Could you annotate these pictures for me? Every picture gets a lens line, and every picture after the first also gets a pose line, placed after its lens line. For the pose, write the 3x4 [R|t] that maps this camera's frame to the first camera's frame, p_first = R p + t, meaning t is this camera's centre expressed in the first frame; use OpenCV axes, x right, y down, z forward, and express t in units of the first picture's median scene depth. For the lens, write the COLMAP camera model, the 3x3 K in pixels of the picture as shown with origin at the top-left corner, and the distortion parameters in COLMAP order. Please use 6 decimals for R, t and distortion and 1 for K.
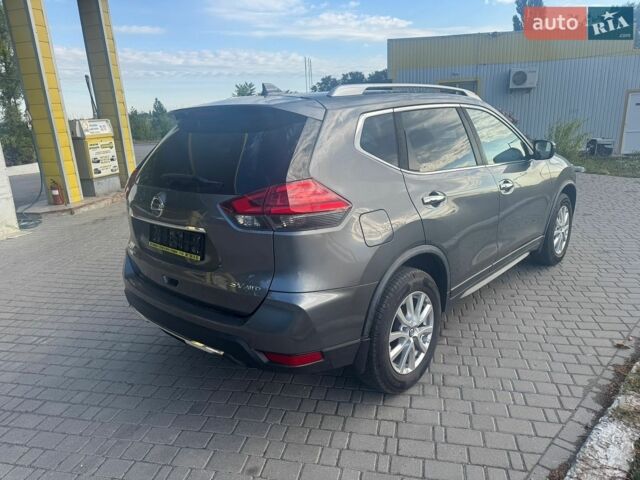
lens RADIAL K [[455.3, 0, 320.0], [0, 455.3, 240.0], [0, 0, 1]] dist [0.006550, 0.004451]
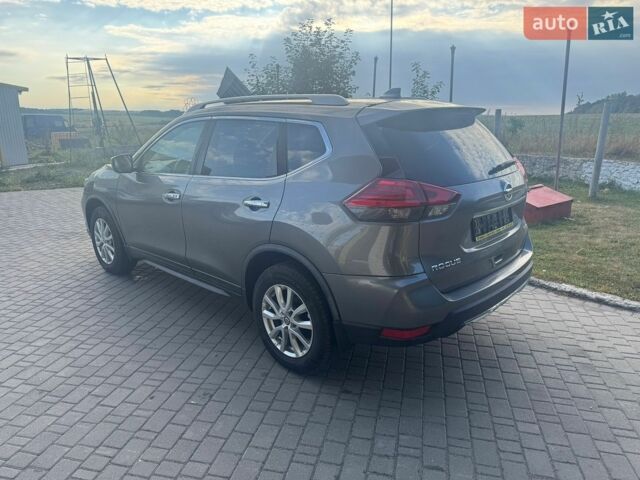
lens RADIAL K [[457.7, 0, 318.9], [0, 457.7, 232.1], [0, 0, 1]] dist [0.047822, -0.057557]
pose [[-0.006445, -0.200447, 0.979683, -0.393771], [0.266779, 0.943851, 0.194871, -0.086216], [-0.963736, 0.262615, 0.047392, 0.372079]]
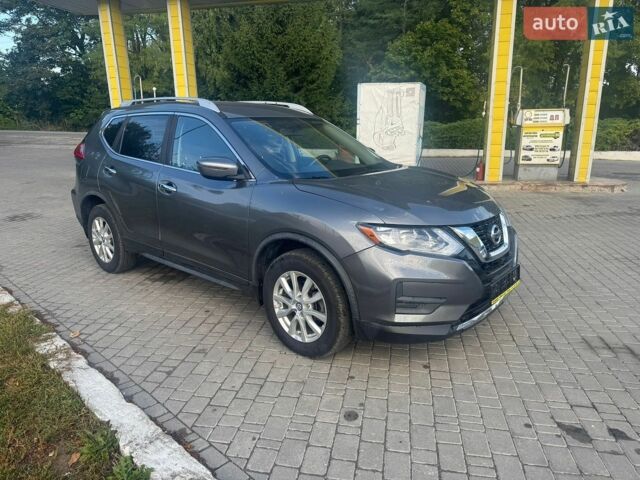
lens RADIAL K [[457.7, 0, 318.9], [0, 457.7, 232.1], [0, 0, 1]] dist [0.047822, -0.057557]
pose [[0.040334, 0.285757, -0.957453, 0.563746], [-0.261923, 0.927748, 0.265858, -0.151141], [0.964246, 0.240056, 0.112266, 0.461799]]
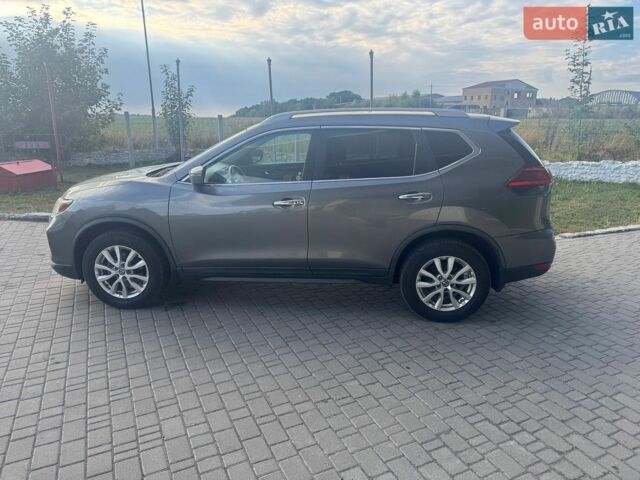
lens RADIAL K [[448.0, 0, 320.0], [0, 448.0, 240.0], [0, 0, 1]] dist [0.077816, -0.102736]
pose [[-0.633625, -0.160901, 0.756724, -0.321616], [0.226733, 0.896563, 0.380484, -0.191392], [-0.739670, 0.412658, -0.531603, 0.719727]]
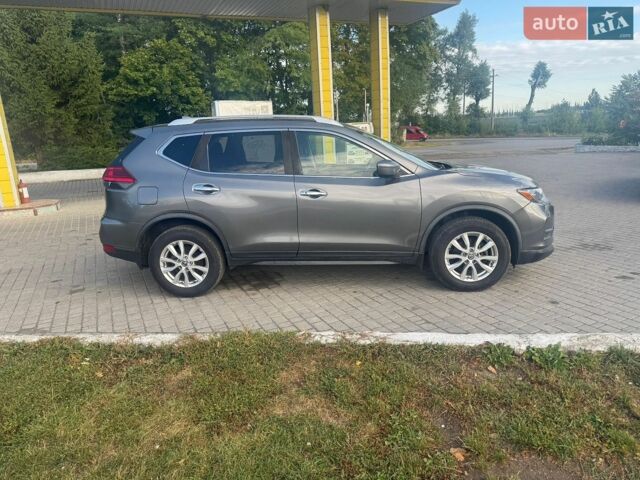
lens RADIAL K [[448.0, 0, 320.0], [0, 448.0, 240.0], [0, 0, 1]] dist [0.077816, -0.102736]
pose [[0.629576, 0.209506, -0.748159, 0.511634], [-0.195326, 0.974709, 0.108580, -0.048644], [0.751985, 0.077775, 0.654575, 0.077153]]
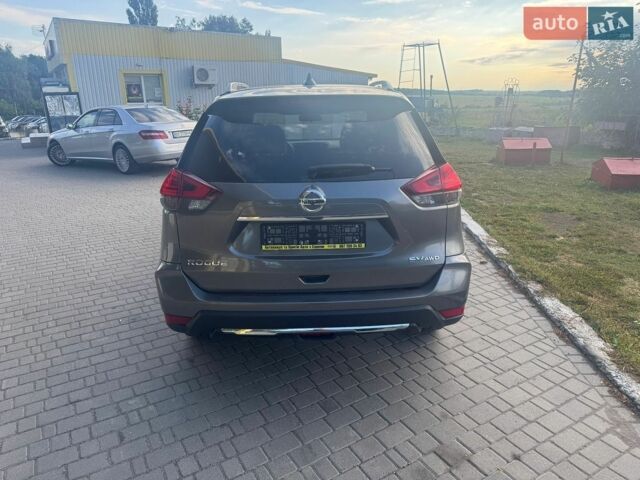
lens RADIAL K [[457.7, 0, 318.9], [0, 457.7, 232.1], [0, 0, 1]] dist [0.047822, -0.057557]
pose [[0.712503, -0.155853, 0.684142, -0.260374], [0.159173, 0.985502, 0.058733, -0.016241], [-0.683377, 0.067050, 0.726980, 0.080739]]
